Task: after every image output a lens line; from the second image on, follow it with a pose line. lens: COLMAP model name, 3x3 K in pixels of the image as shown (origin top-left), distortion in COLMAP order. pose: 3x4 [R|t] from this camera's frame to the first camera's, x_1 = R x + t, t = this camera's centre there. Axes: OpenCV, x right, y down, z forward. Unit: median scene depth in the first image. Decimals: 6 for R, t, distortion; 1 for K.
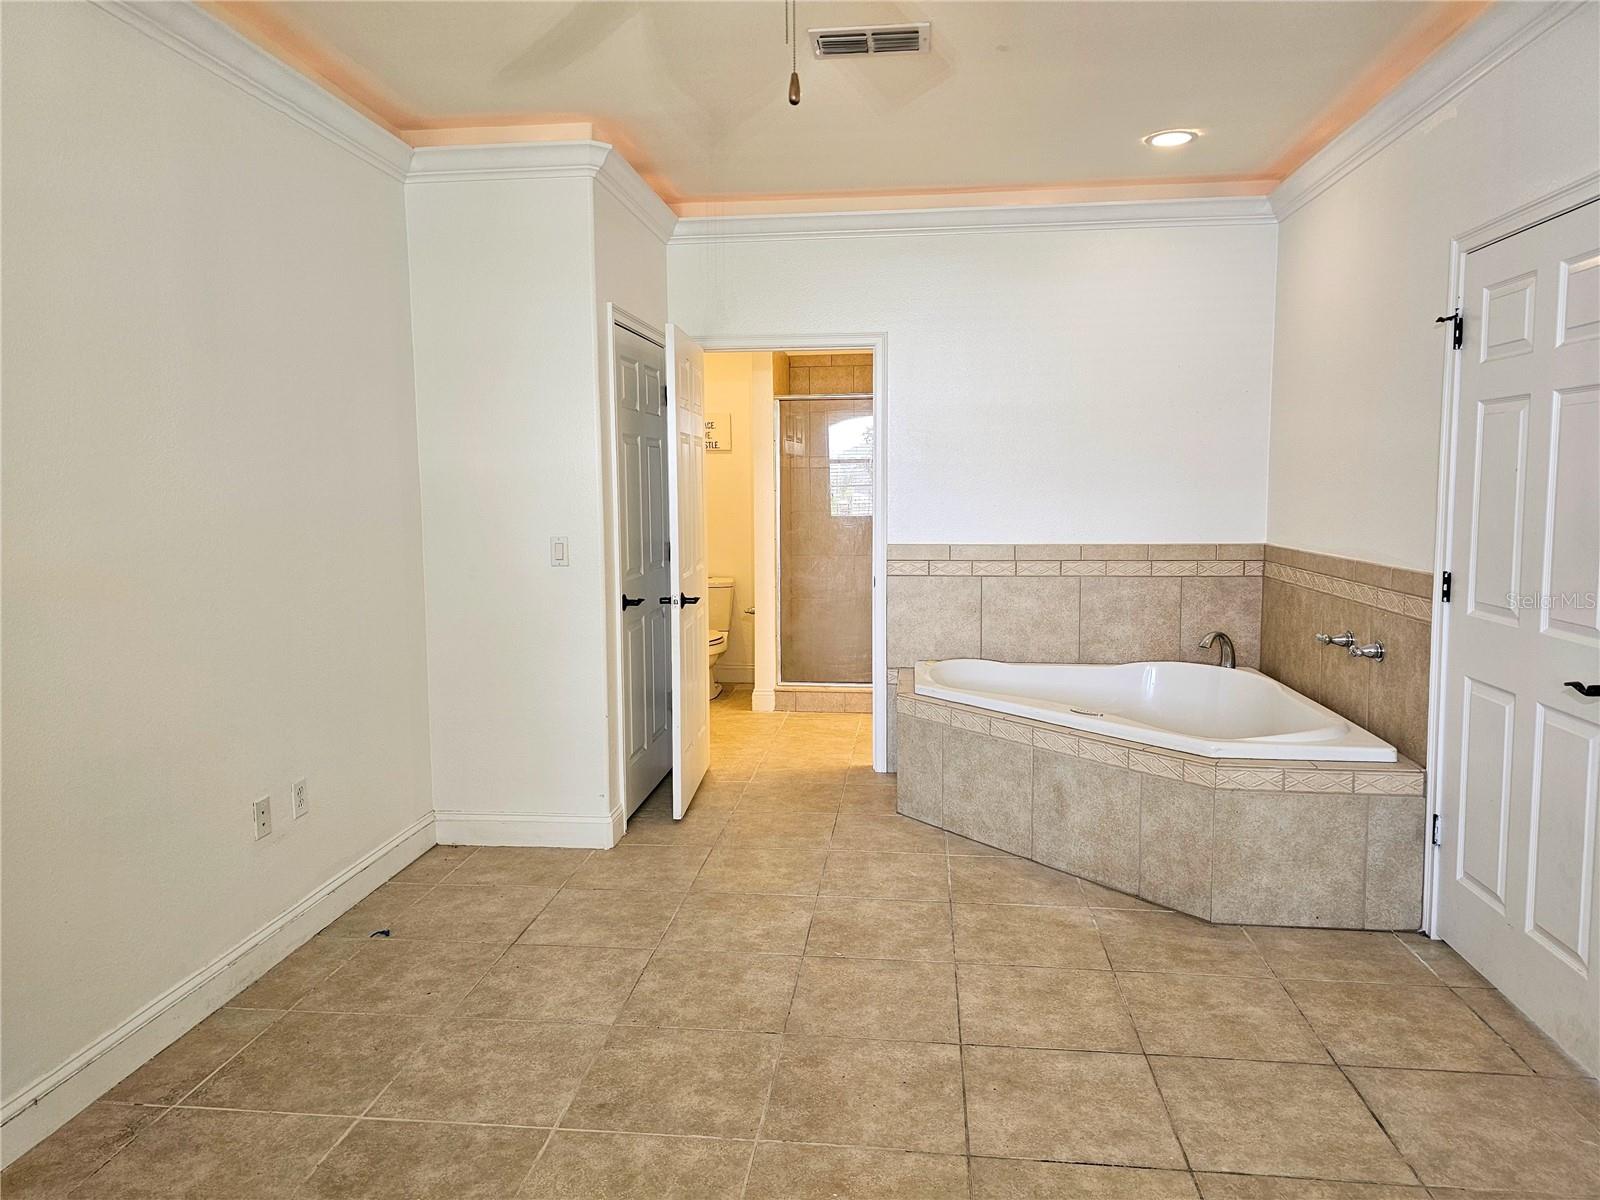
lens RADIAL K [[1070.4, 0, 801.8], [0, 1070.4, 591.3], [0, 0, 1]] dist [0.052154, -0.041573]
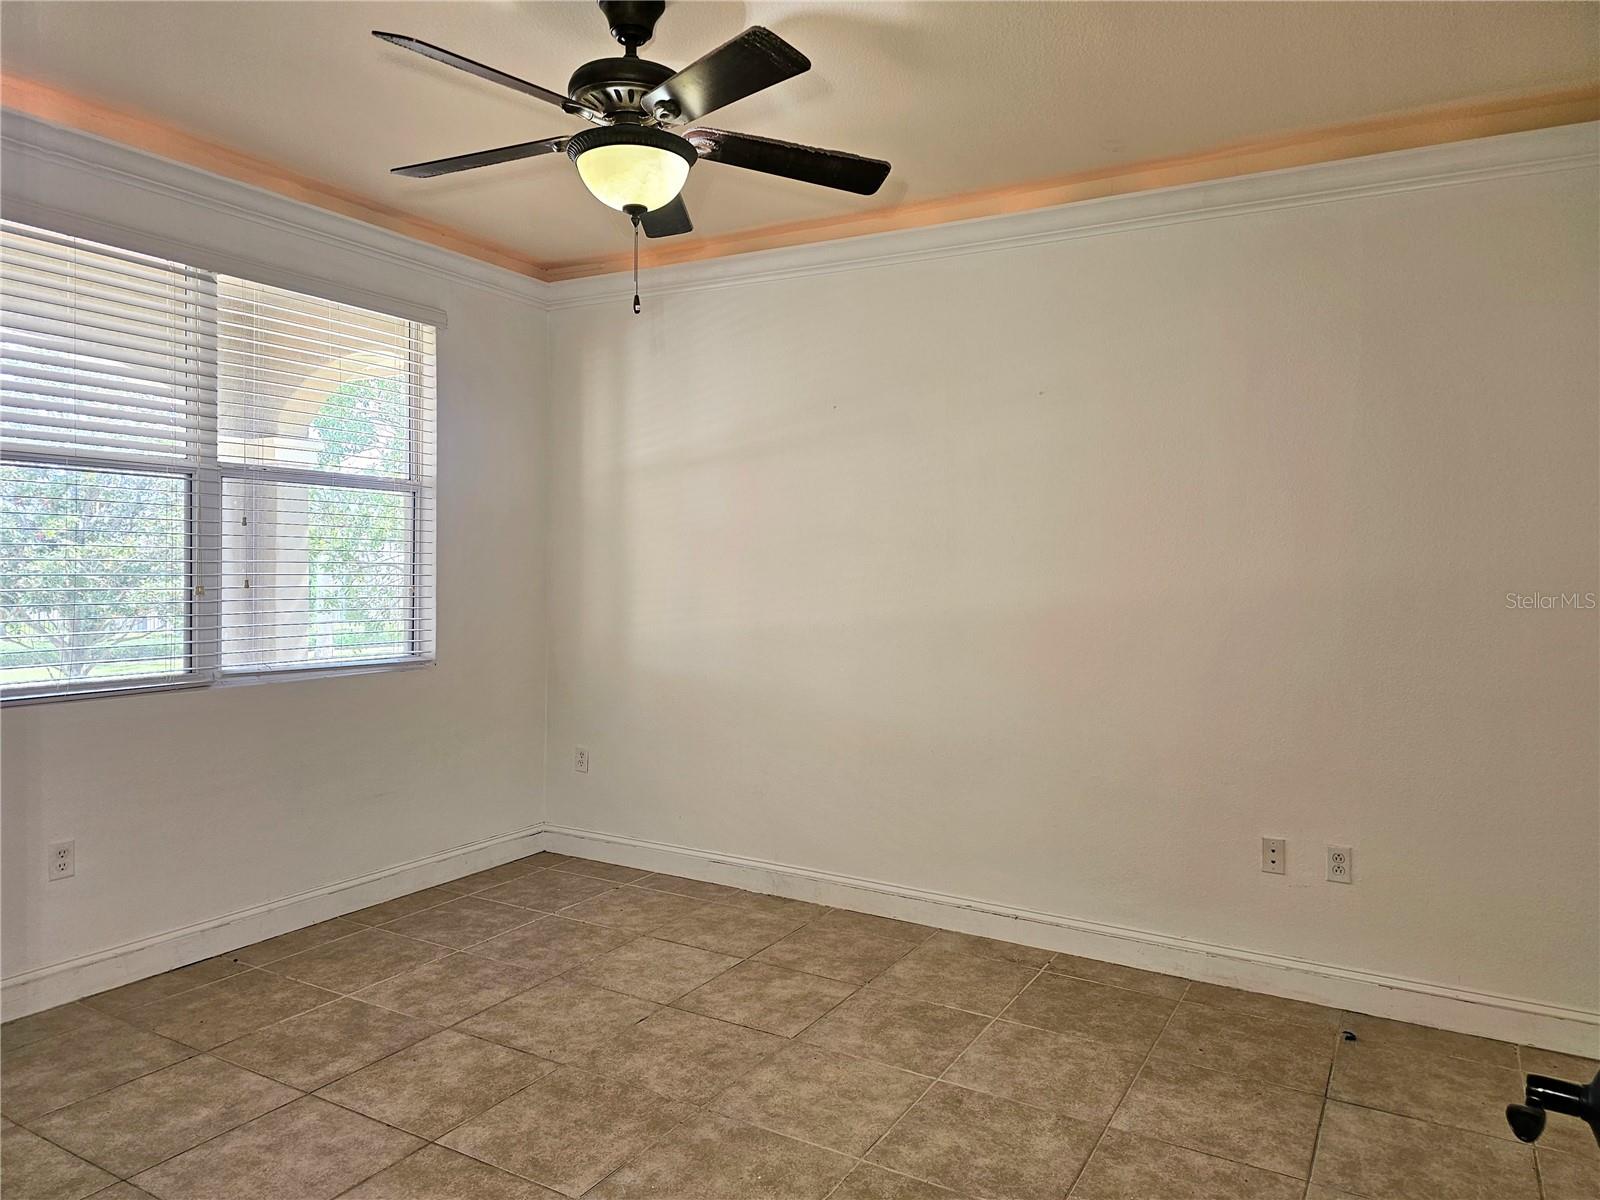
lens RADIAL K [[1070.4, 0, 805.6], [0, 1070.4, 598.5], [0, 0, 1]] dist [0.052154, -0.041573]
pose [[-0.396829, 0.034022, -0.917262, 0.768197], [-0.107241, 0.990751, 0.083142, -0.101548], [0.911606, 0.131361, -0.389510, 1.056226]]
